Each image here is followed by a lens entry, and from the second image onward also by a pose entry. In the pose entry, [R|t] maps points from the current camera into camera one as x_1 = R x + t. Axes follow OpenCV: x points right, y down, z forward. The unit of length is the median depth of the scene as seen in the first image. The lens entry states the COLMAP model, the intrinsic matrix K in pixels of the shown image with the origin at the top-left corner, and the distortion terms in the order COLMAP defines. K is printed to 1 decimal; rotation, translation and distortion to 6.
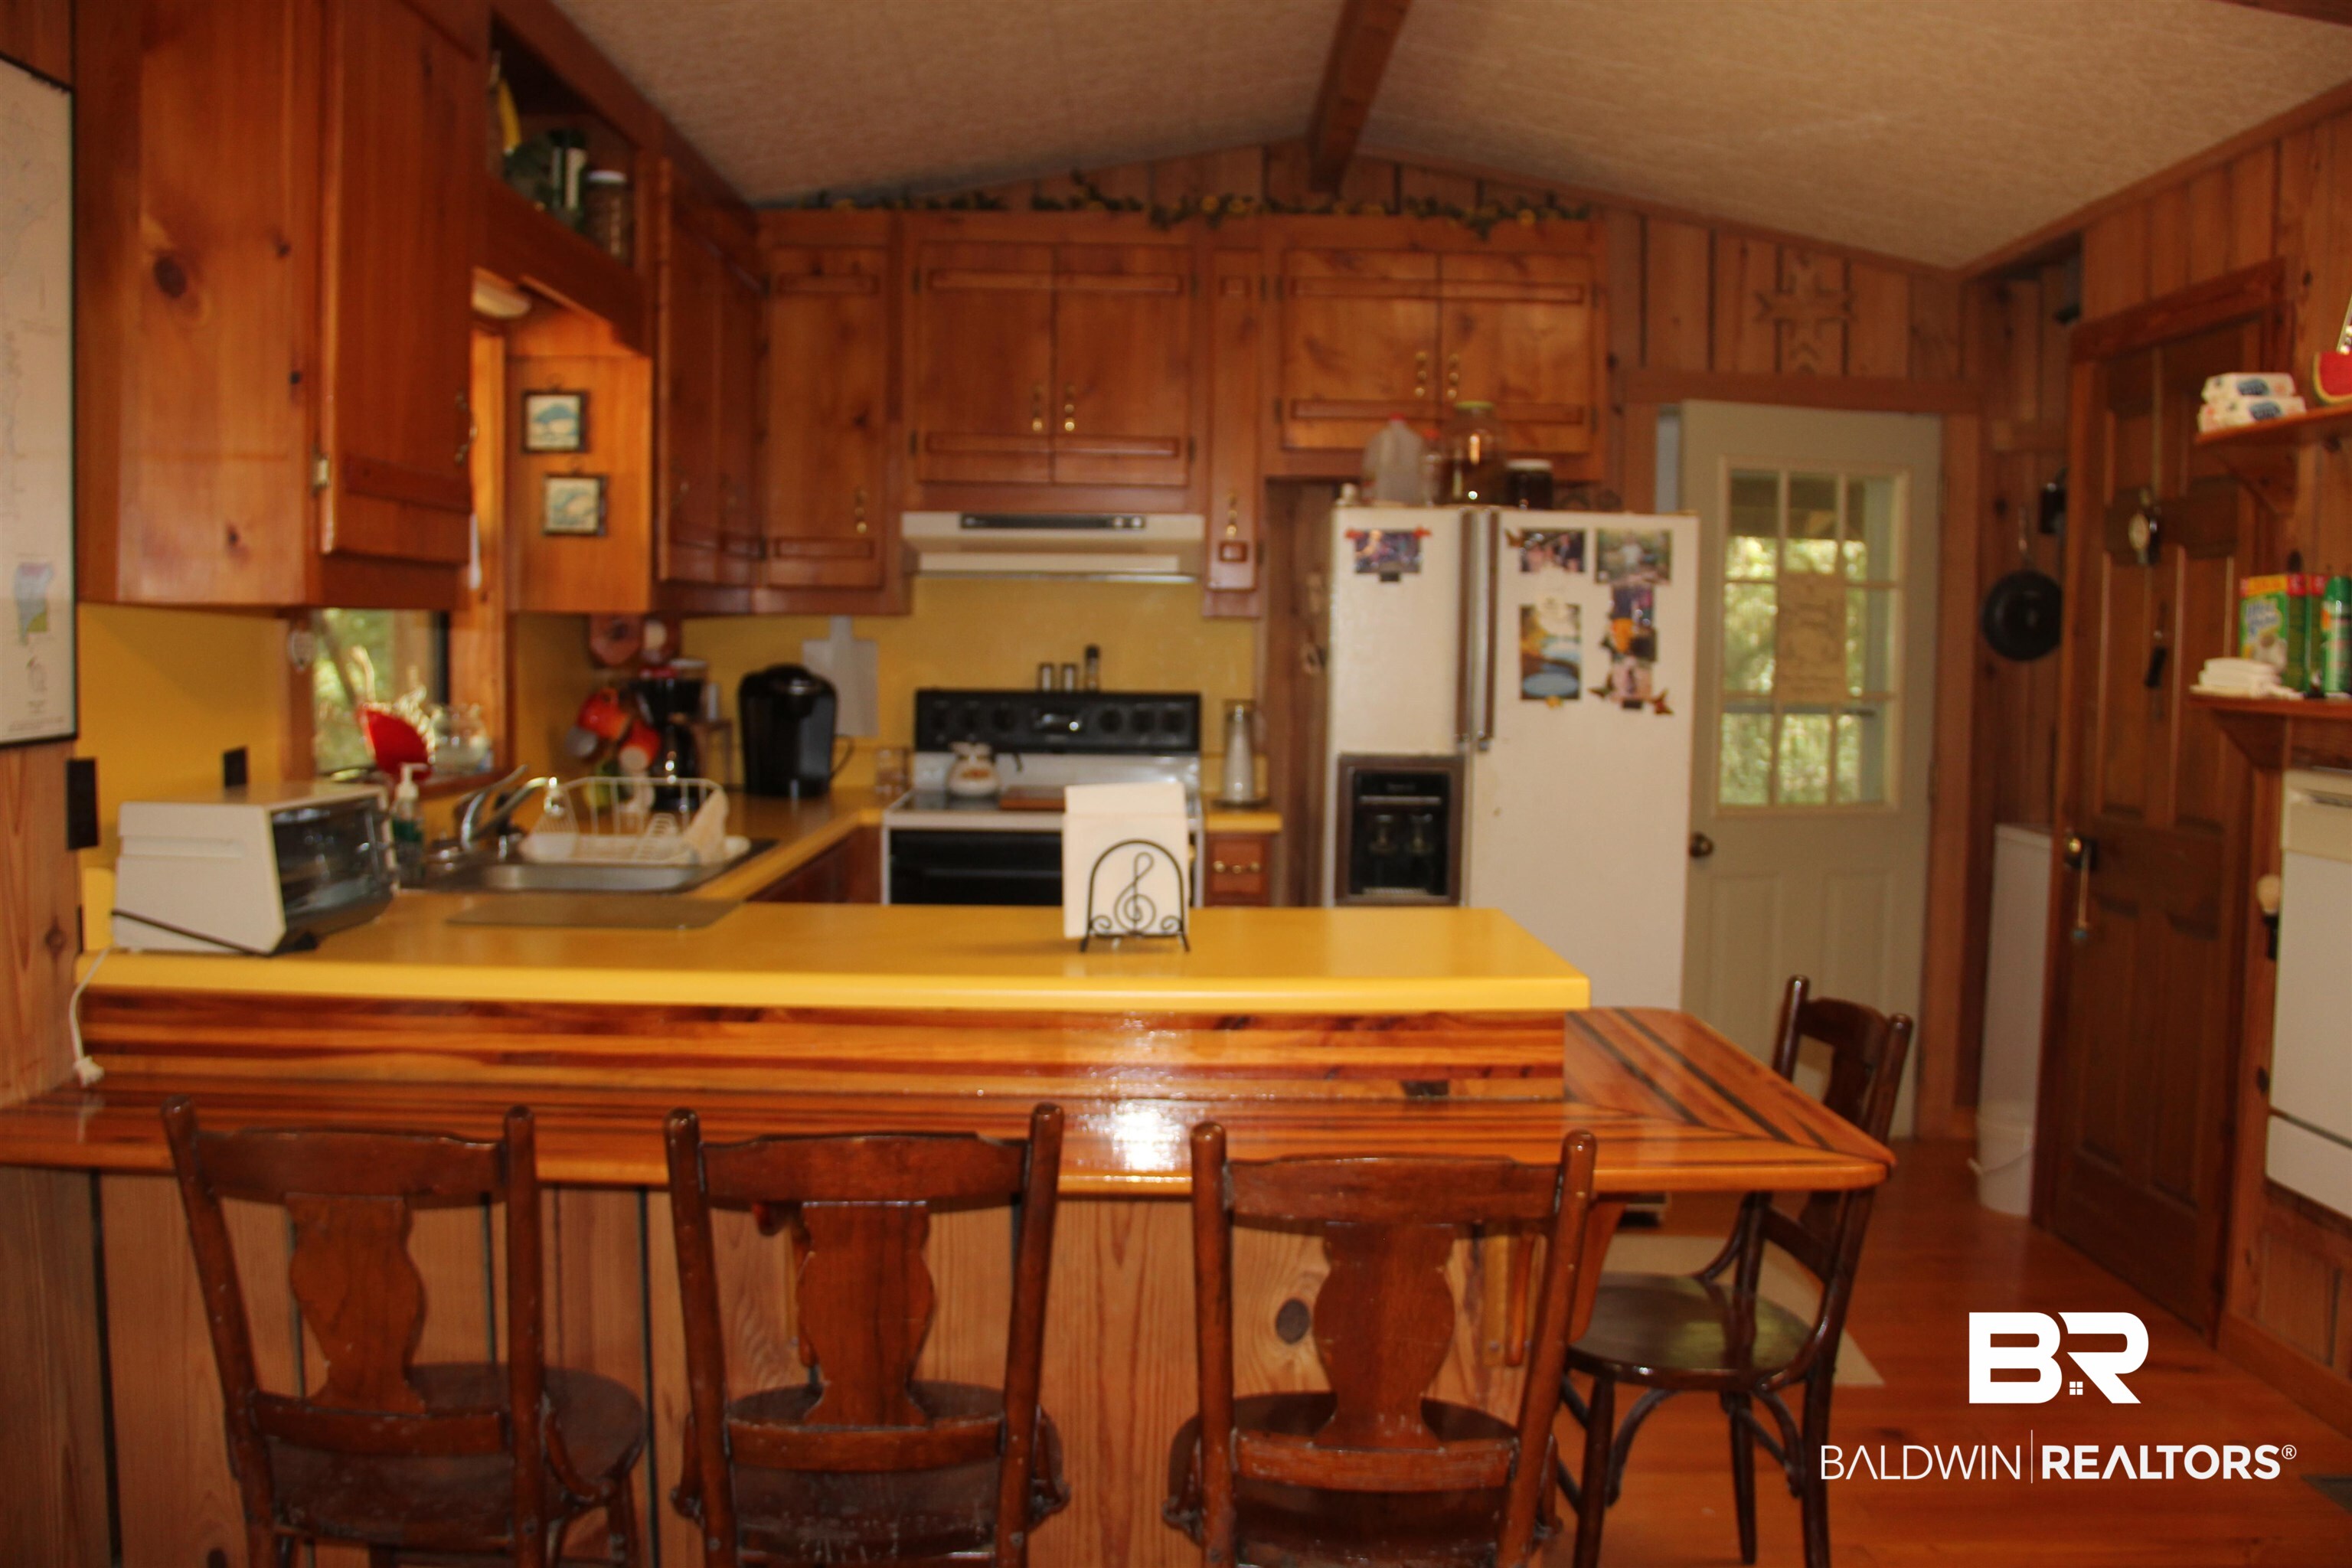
lens RADIAL K [[1918.7, 0, 1169.0], [0, 1918.7, 772.2], [0, 0, 1]] dist [-0.204470, 0.122679]
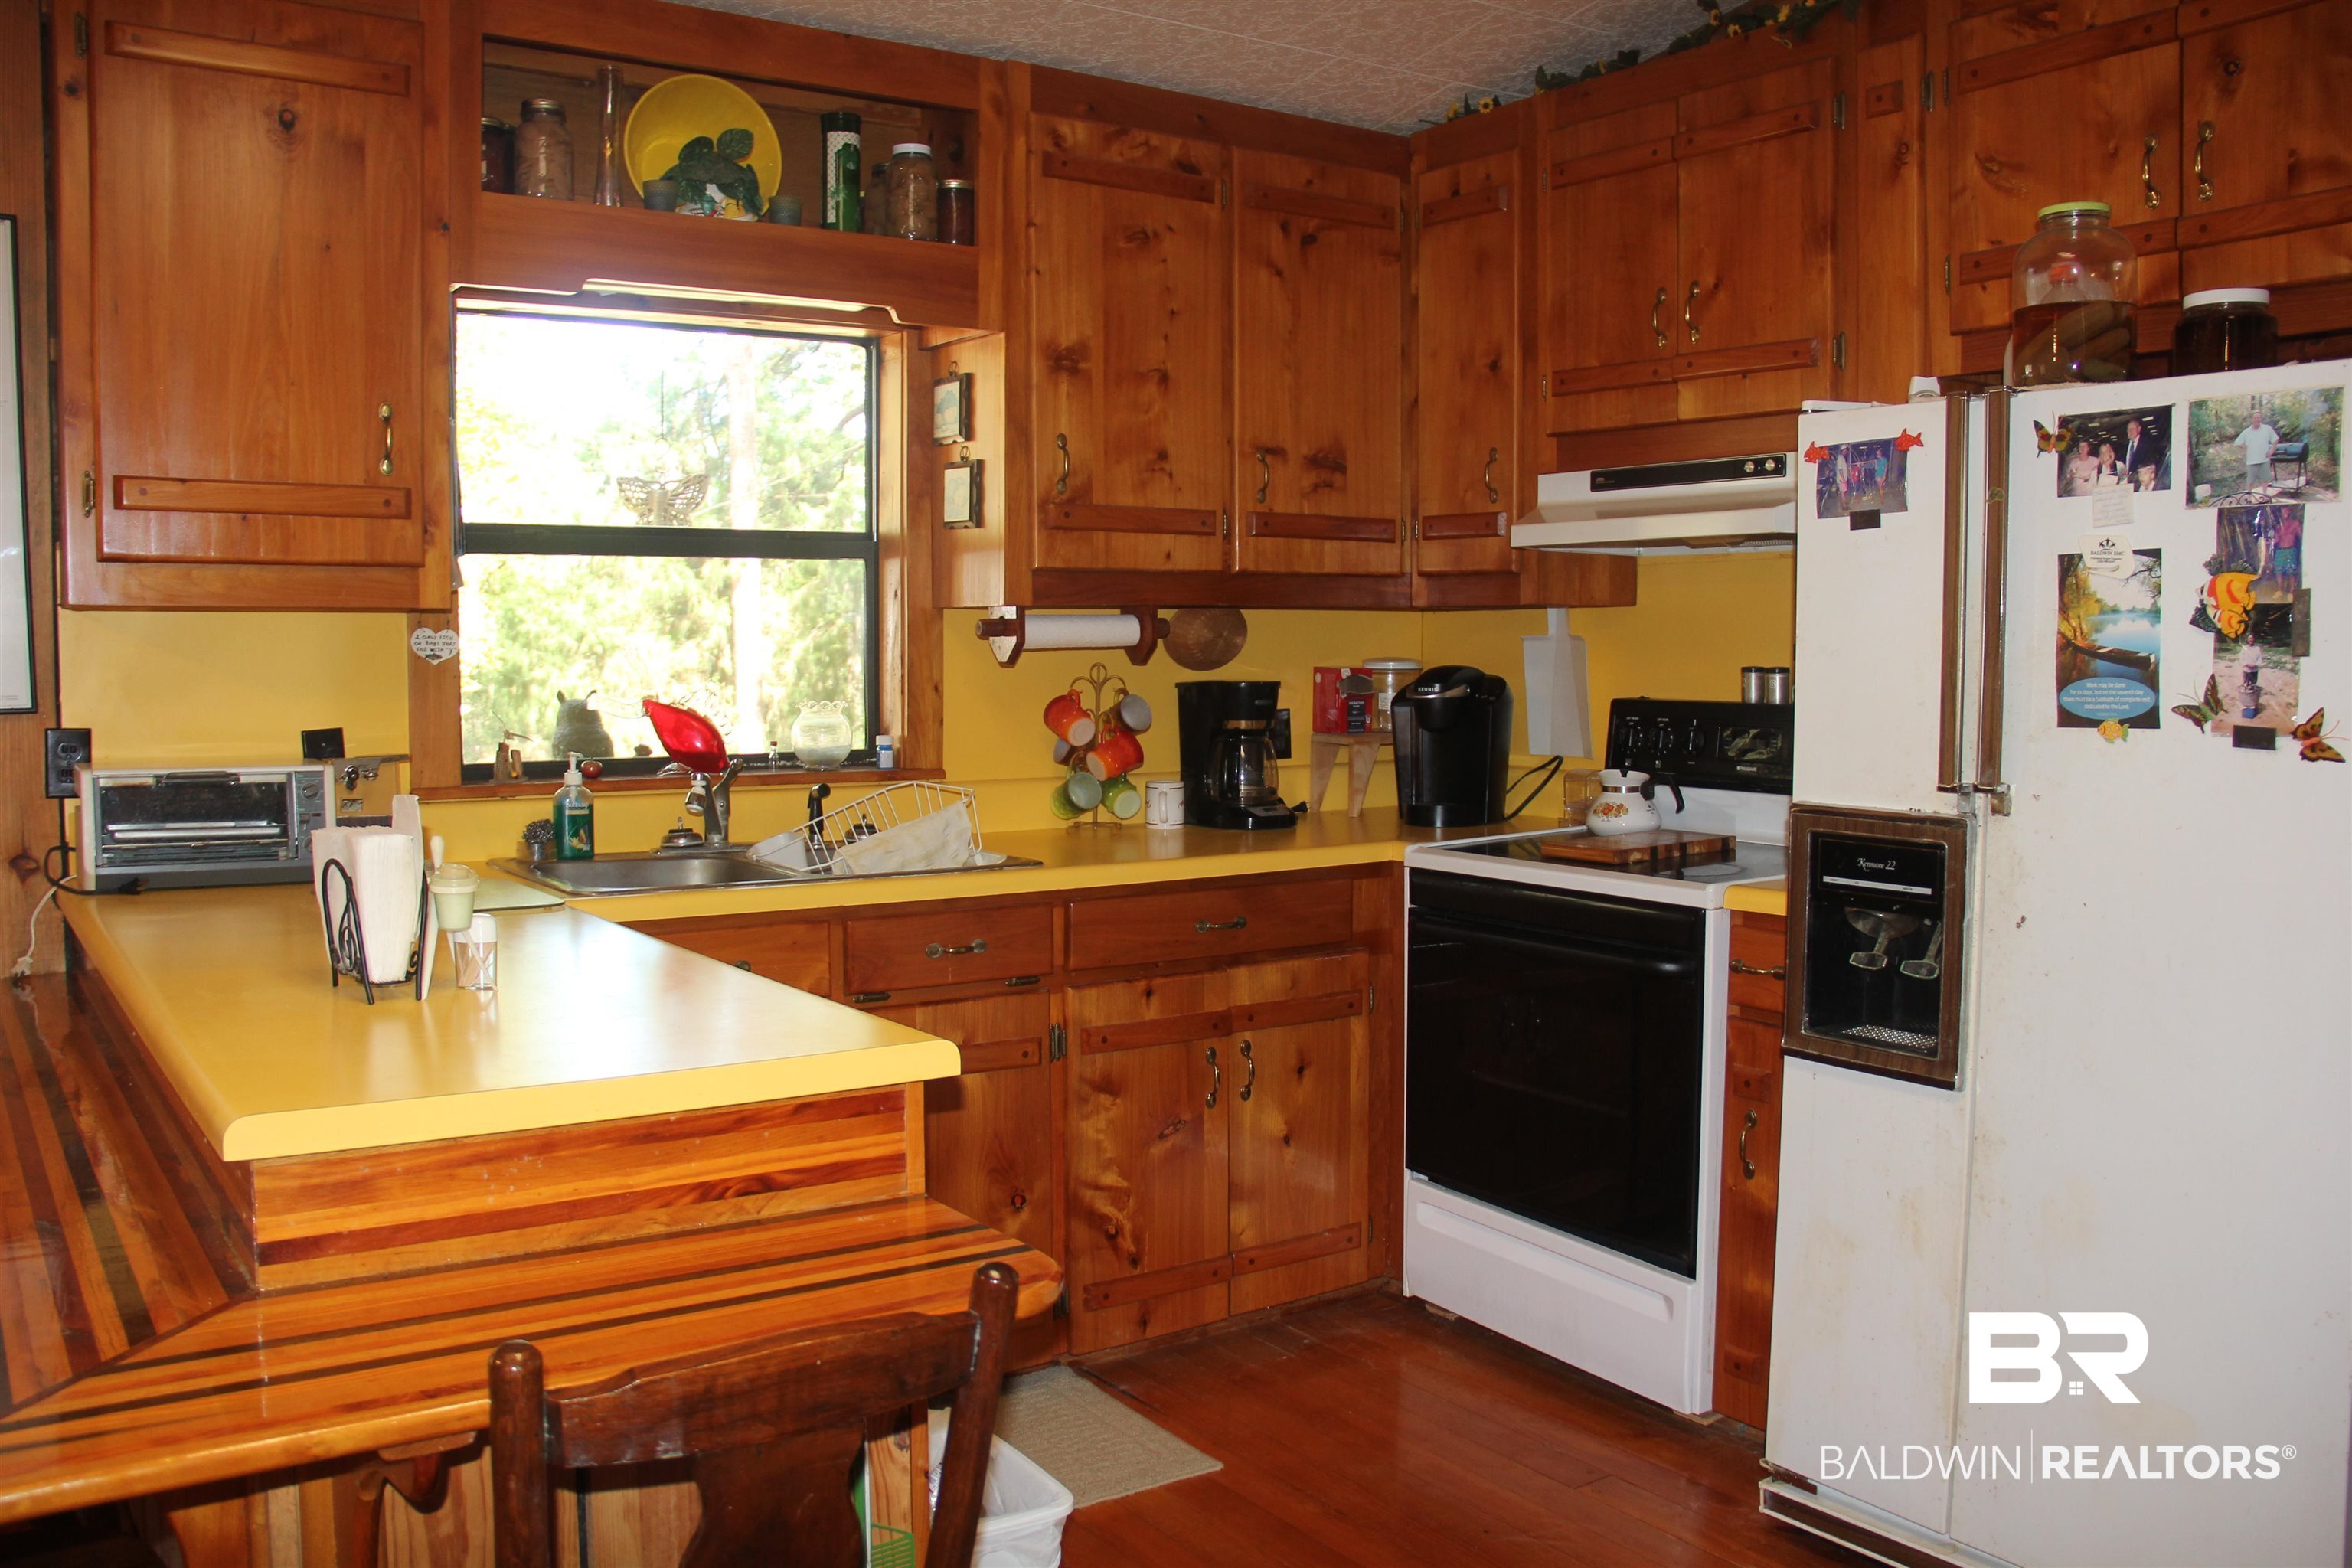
lens RADIAL K [[1918.7, 0, 1169.0], [0, 1918.7, 772.2], [0, 0, 1]] dist [-0.204470, 0.122679]
pose [[0.551047, 0.040336, -0.833499, 0.490572], [-0.048206, 0.998702, 0.016460, -0.020419], [0.833080, 0.031110, 0.552276, 0.487982]]
